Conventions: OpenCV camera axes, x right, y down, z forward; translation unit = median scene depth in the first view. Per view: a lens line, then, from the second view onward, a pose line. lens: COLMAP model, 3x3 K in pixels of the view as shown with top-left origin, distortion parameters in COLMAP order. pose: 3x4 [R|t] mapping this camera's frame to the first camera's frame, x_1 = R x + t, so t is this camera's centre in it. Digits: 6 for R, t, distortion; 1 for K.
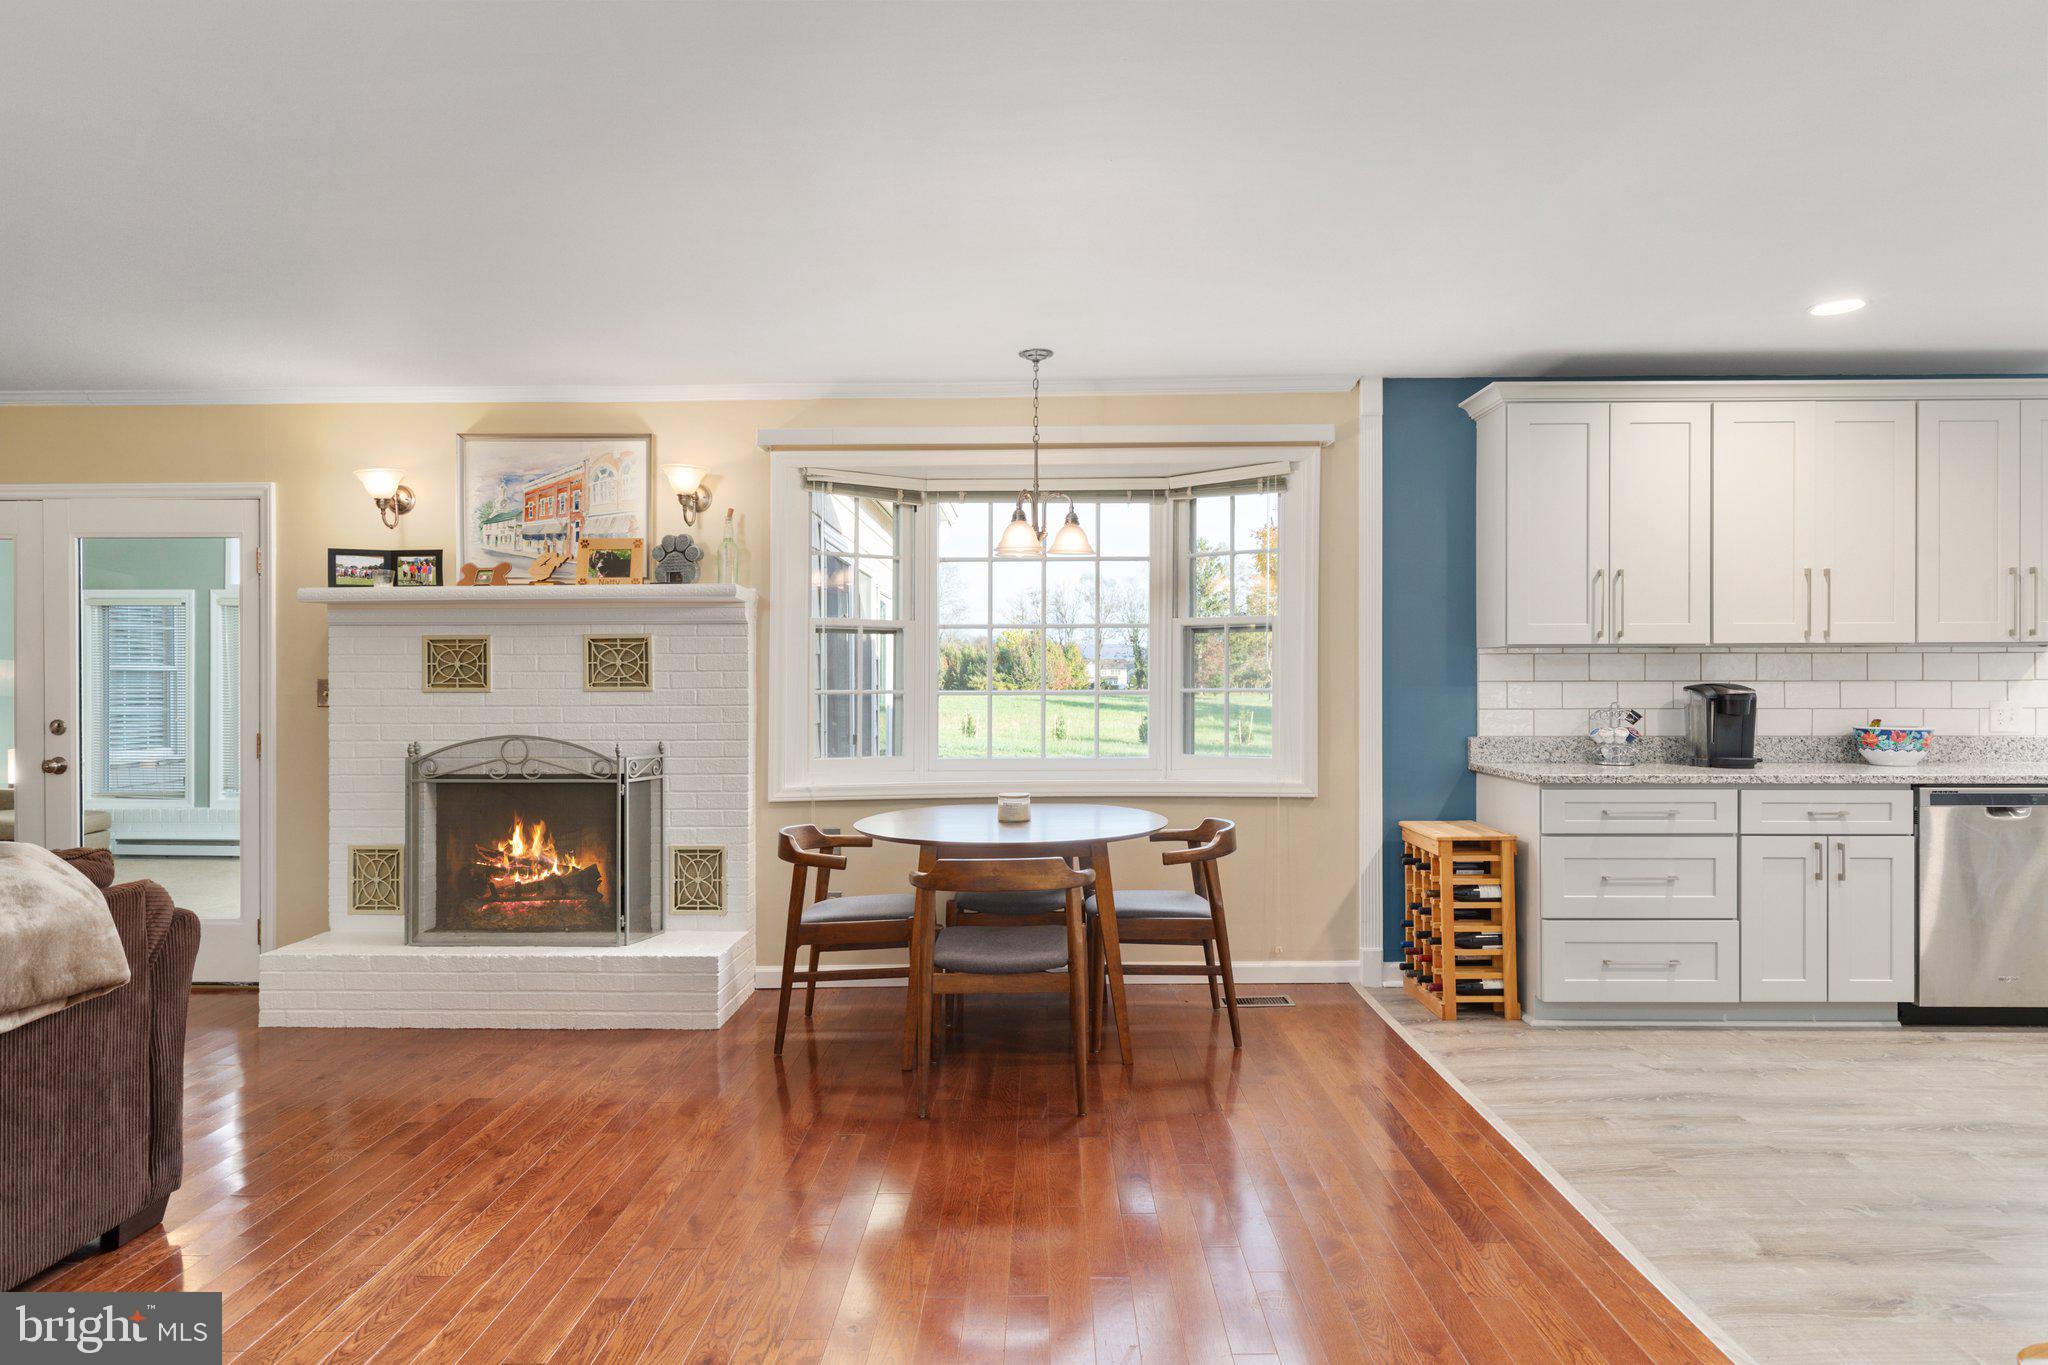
lens RADIAL K [[1190.0, 0, 1032.6], [0, 1190.0, 682.0], [0, 0, 1]] dist [0.003644, -0.000265]
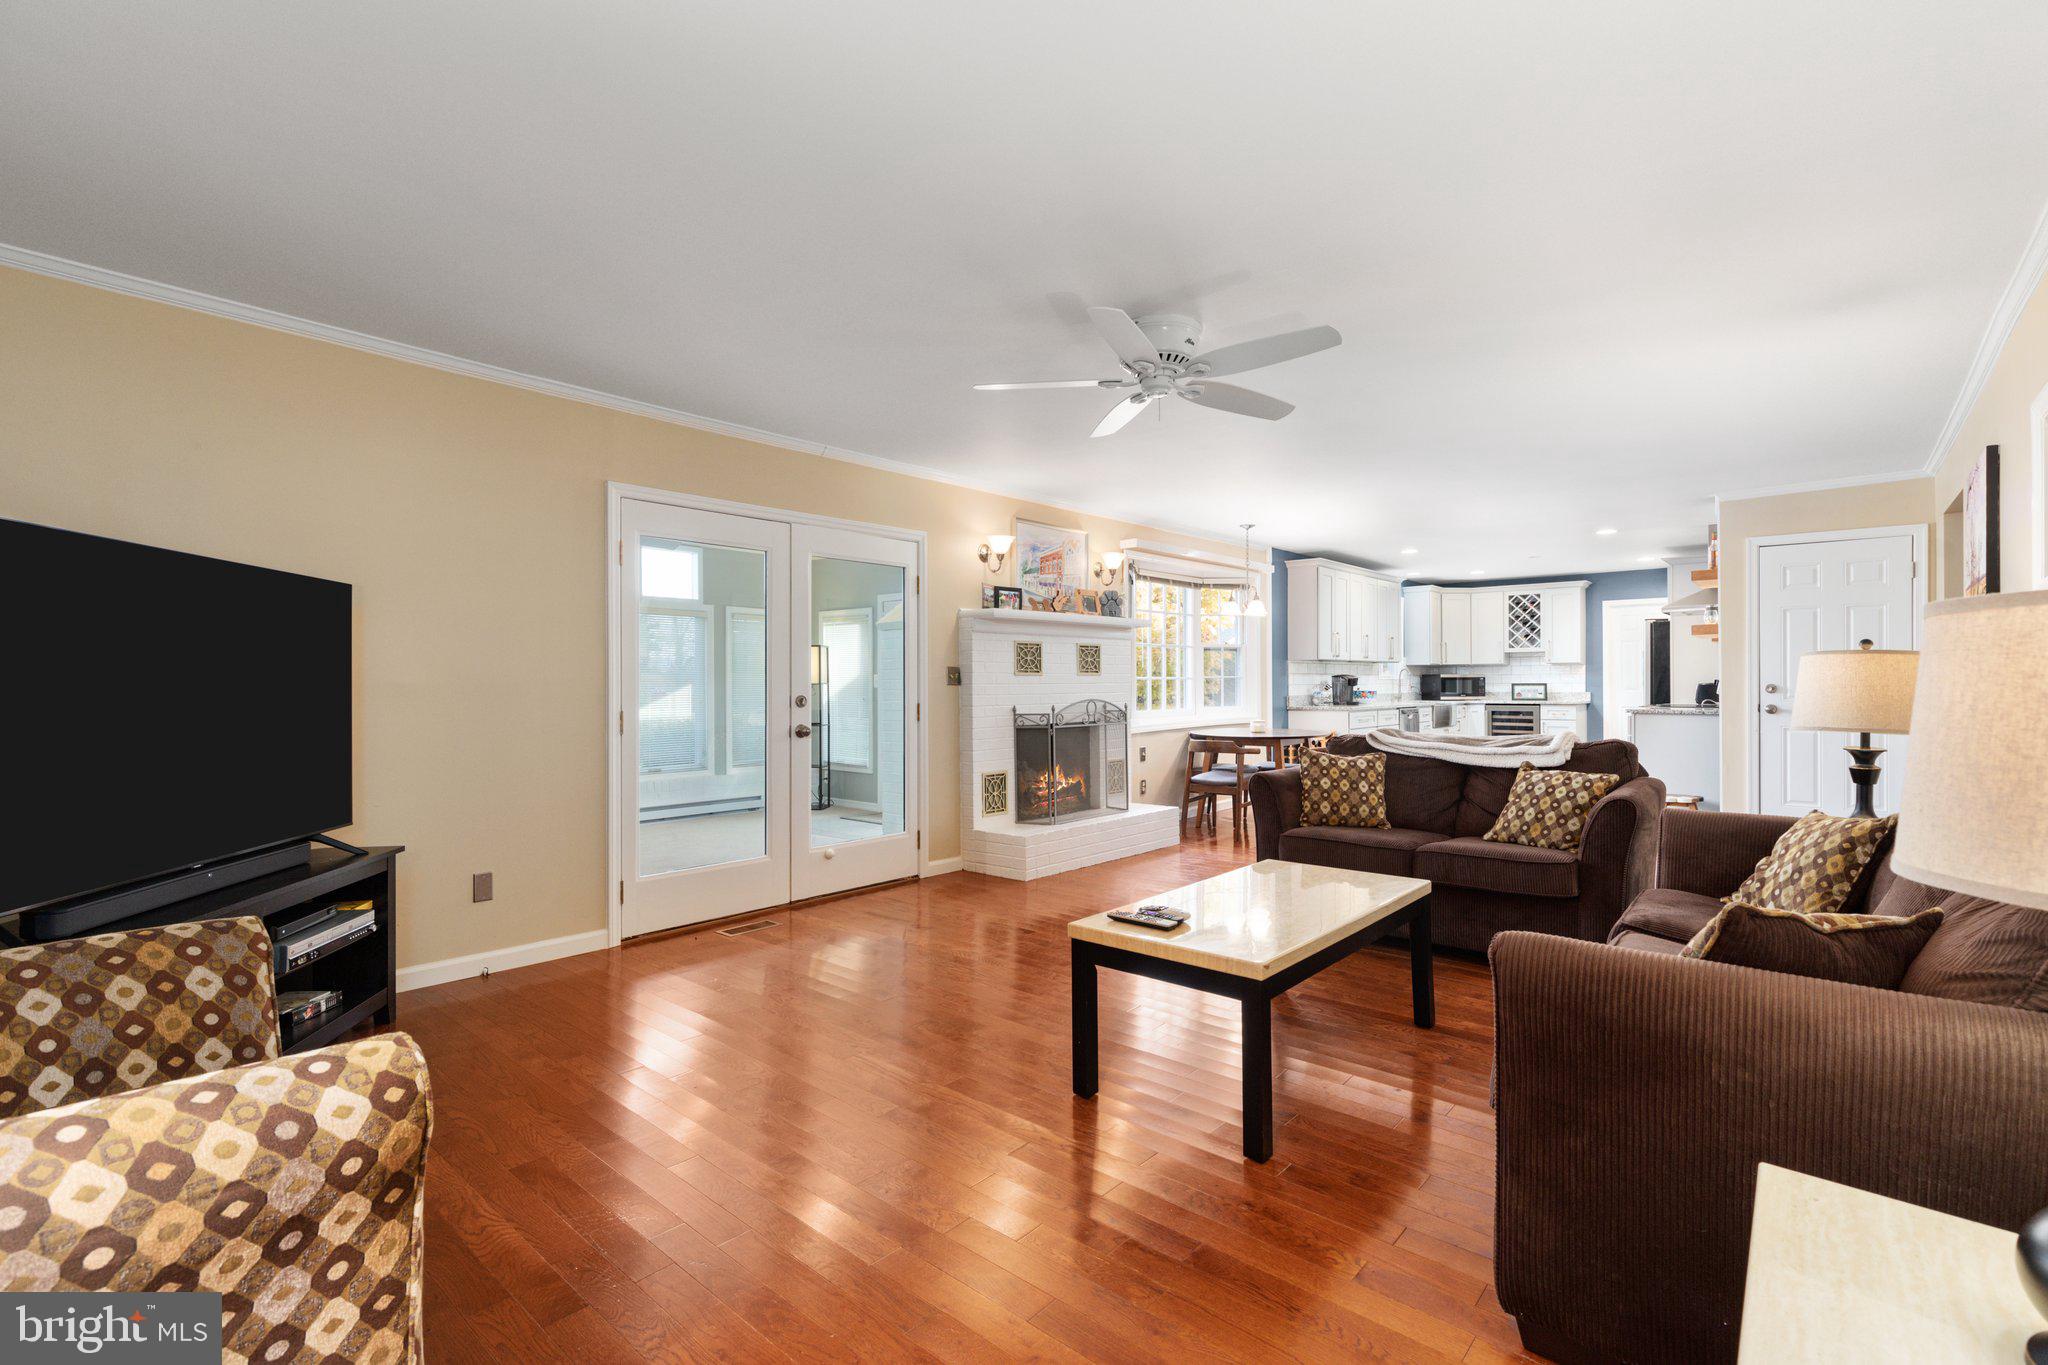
lens RADIAL K [[915.0, 0, 1024.0], [0, 915.0, 682.5], [0, 0, 1]] dist [0.000227, 0.000041]
pose [[0.653126, -0.000556, 0.757249, -1.497531], [0.002561, 0.999996, -0.001475, 0.020454], [-0.757245, 0.002902, 0.653124, 0.184727]]
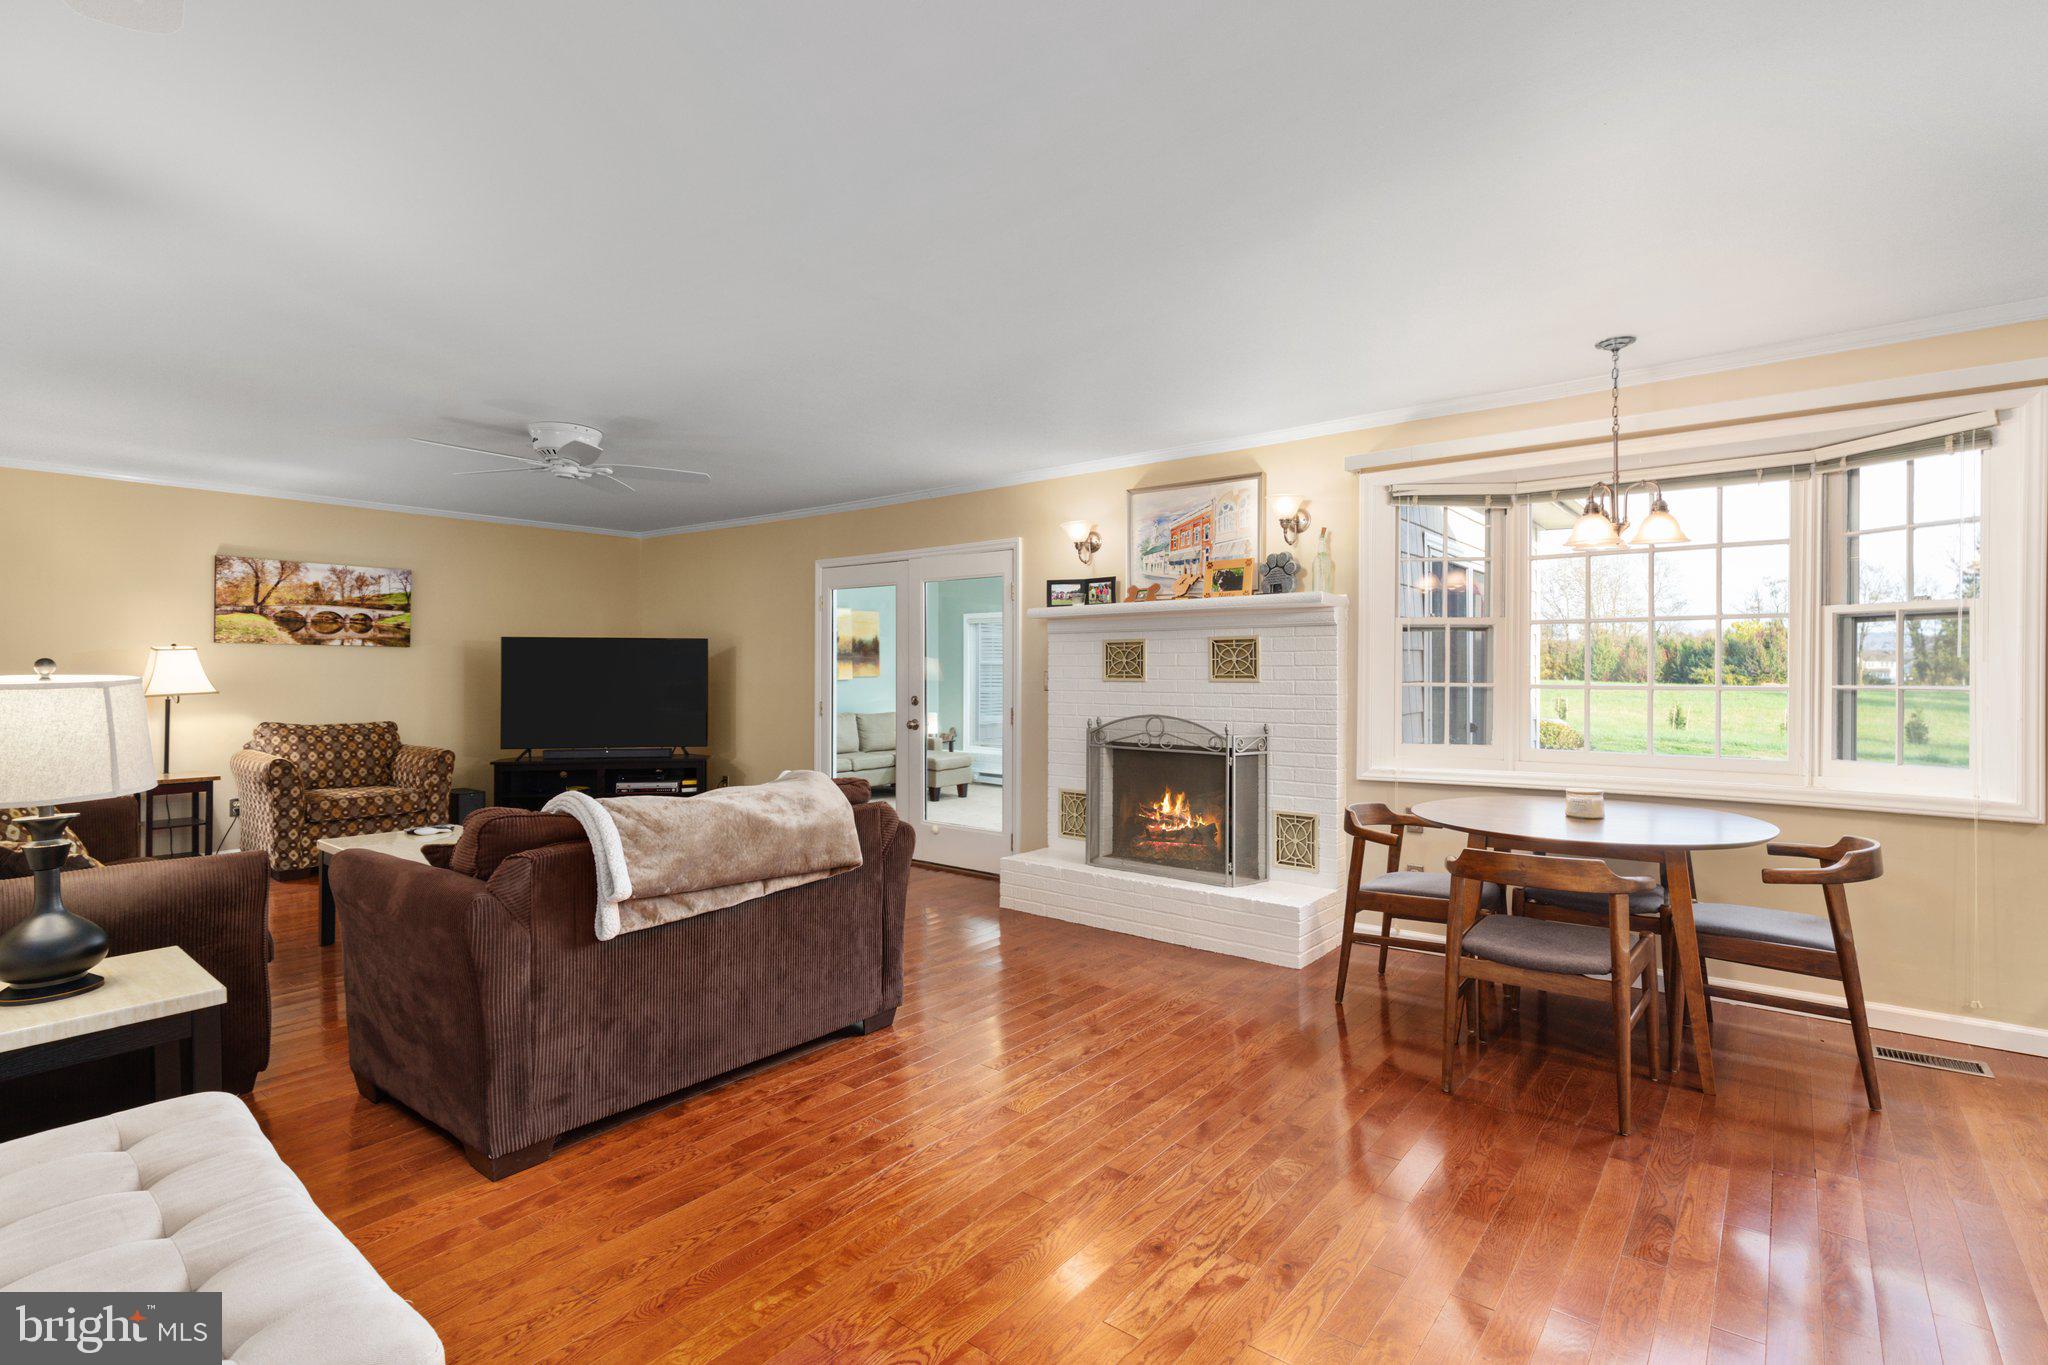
lens RADIAL K [[962.5, 0, 1023.2], [0, 962.5, 665.4], [0, 0, 1]] dist [-0.000691, -0.001054]
pose [[0.787591, -0.000133, -0.616198, 0.102107], [-0.004490, 0.999972, -0.005955, -0.002715], [0.616182, 0.007457, 0.787569, 0.073544]]
